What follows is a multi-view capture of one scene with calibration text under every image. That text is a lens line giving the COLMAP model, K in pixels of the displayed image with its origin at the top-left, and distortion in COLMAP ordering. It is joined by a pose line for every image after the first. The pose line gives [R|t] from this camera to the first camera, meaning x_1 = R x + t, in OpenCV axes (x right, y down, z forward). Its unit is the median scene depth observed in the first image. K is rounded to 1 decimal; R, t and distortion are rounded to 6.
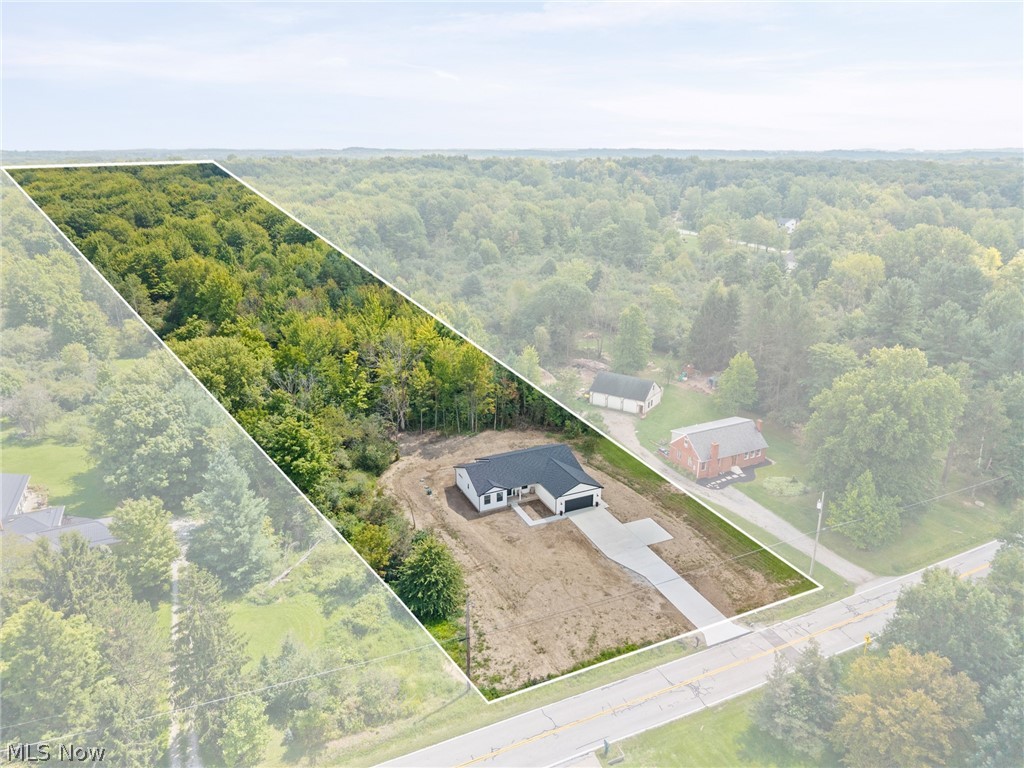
lens RADIAL K [[692.2, 0, 512.0], [0, 692.2, 384.0], [0, 0, 1]] dist [0.009624, -0.001294]
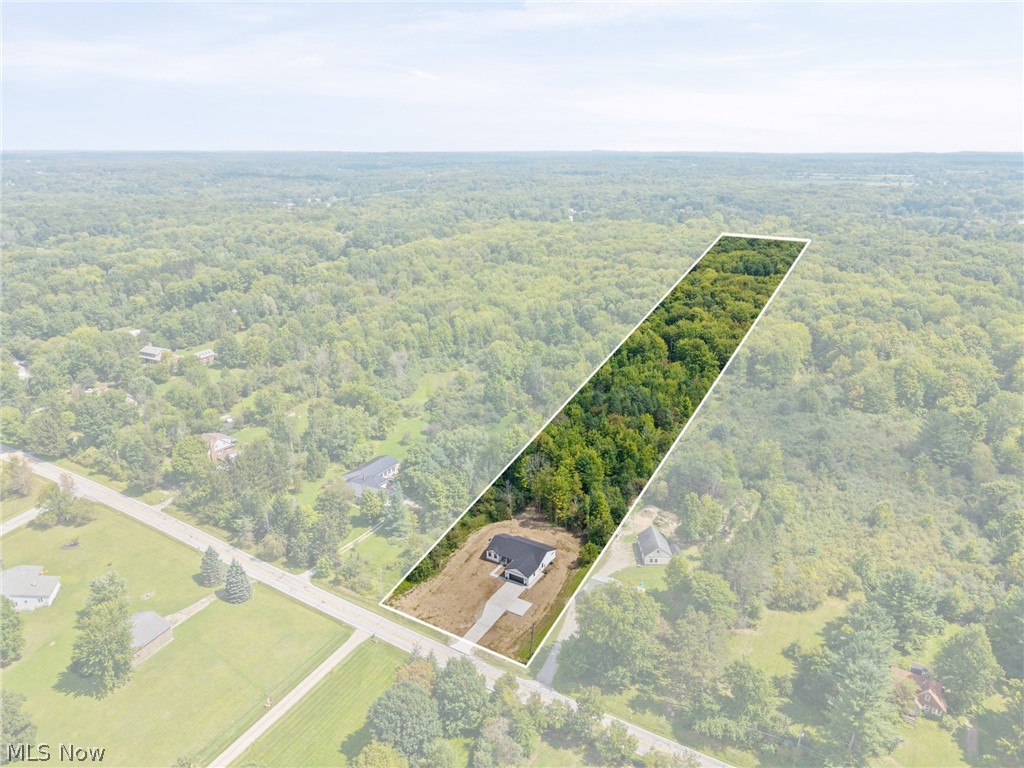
lens RADIAL K [[687.6, 0, 510.4], [0, 687.6, 388.7], [0, 0, 1]] dist [0.046523, -0.083613]
pose [[0.555058, 0.275496, -0.784865, 1.456425], [-0.266399, 0.952738, 0.146023, -0.609761], [0.787999, 0.128036, 0.602216, -0.236906]]
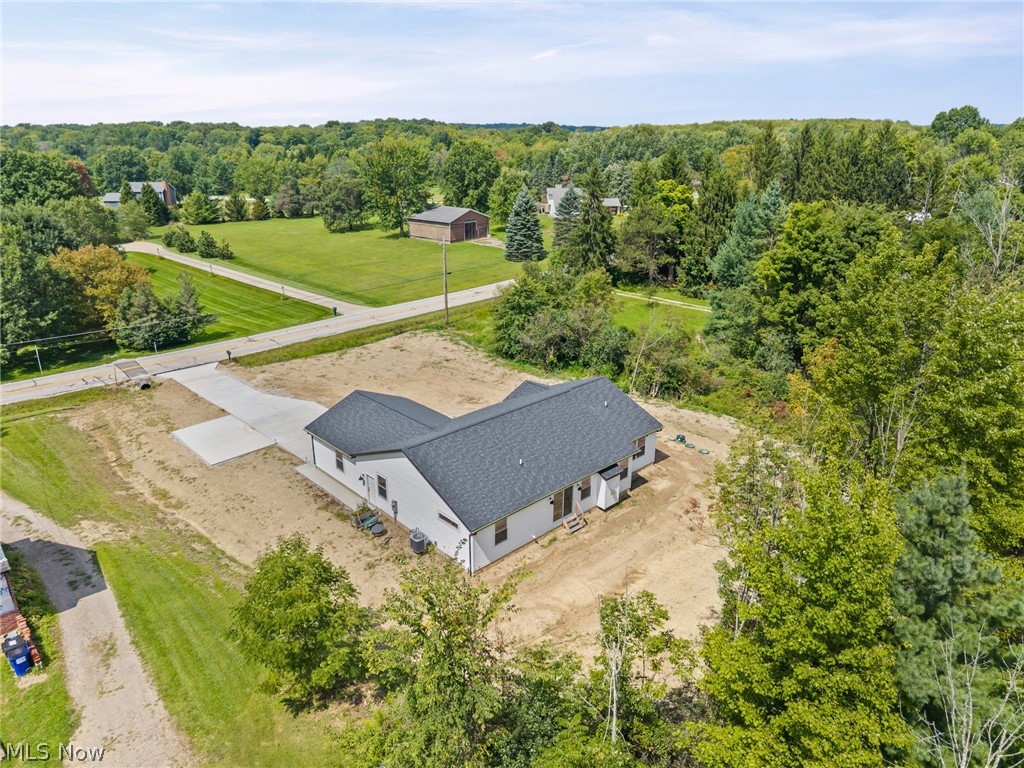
lens RADIAL K [[692.2, 0, 512.0], [0, 692.2, 384.0], [0, 0, 1]] dist [0.009624, -0.001294]
pose [[-0.951320, 0.105607, -0.289546, 0.133745], [-0.101670, 0.779344, 0.618293, -0.168116], [0.290952, 0.617633, -0.730669, 1.371058]]
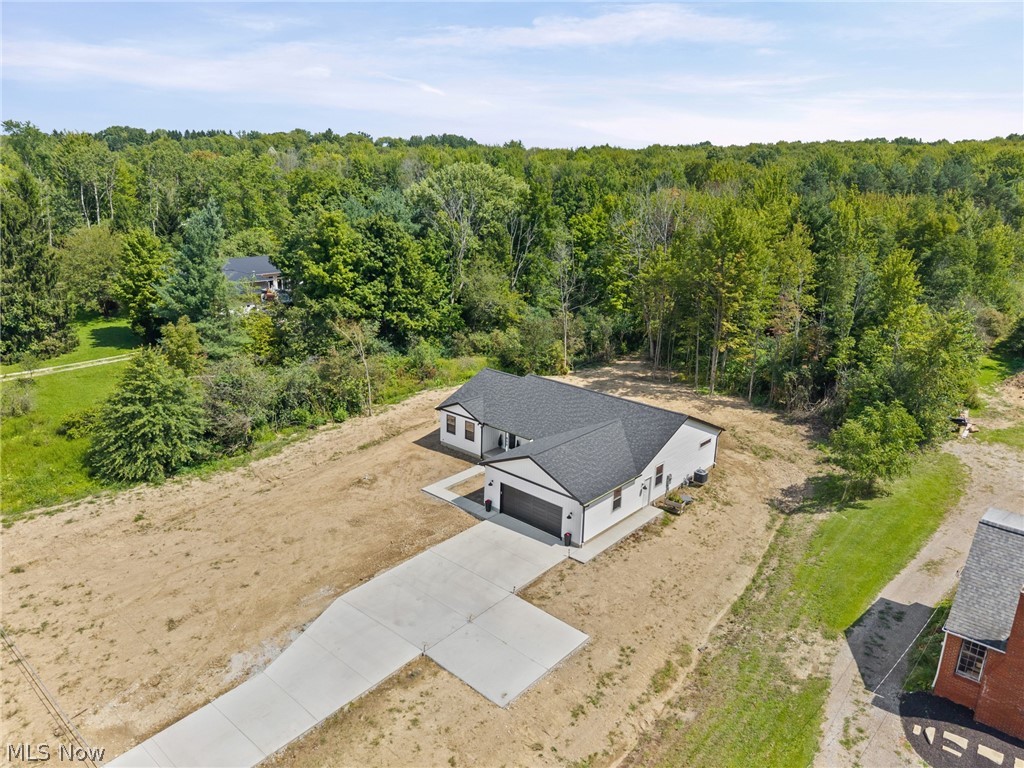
lens RADIAL K [[713.2, 0, 512.0], [0, 713.2, 384.0], [0, 0, 1]] dist [0.011438, -0.001335]
pose [[0.402123, 0.272297, -0.874157, 0.440973], [-0.329559, 0.933806, 0.139276, 0.049237], [0.854218, 0.232080, 0.465243, 0.784260]]
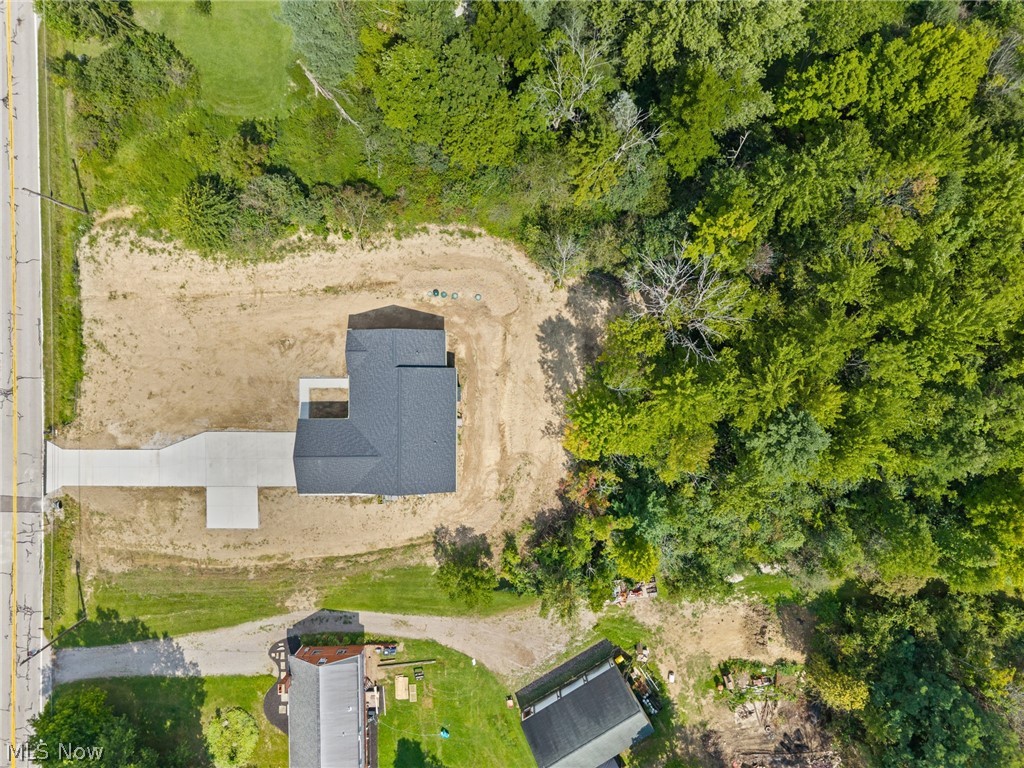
lens RADIAL K [[713.2, 0, 512.0], [0, 713.2, 384.0], [0, 0, 1]] dist [0.011438, -0.001335]
pose [[-0.422341, 0.906433, 0.002521, -0.072934], [-0.292717, -0.139019, 0.946039, -0.635023], [0.857872, 0.398813, 0.324042, 0.914557]]
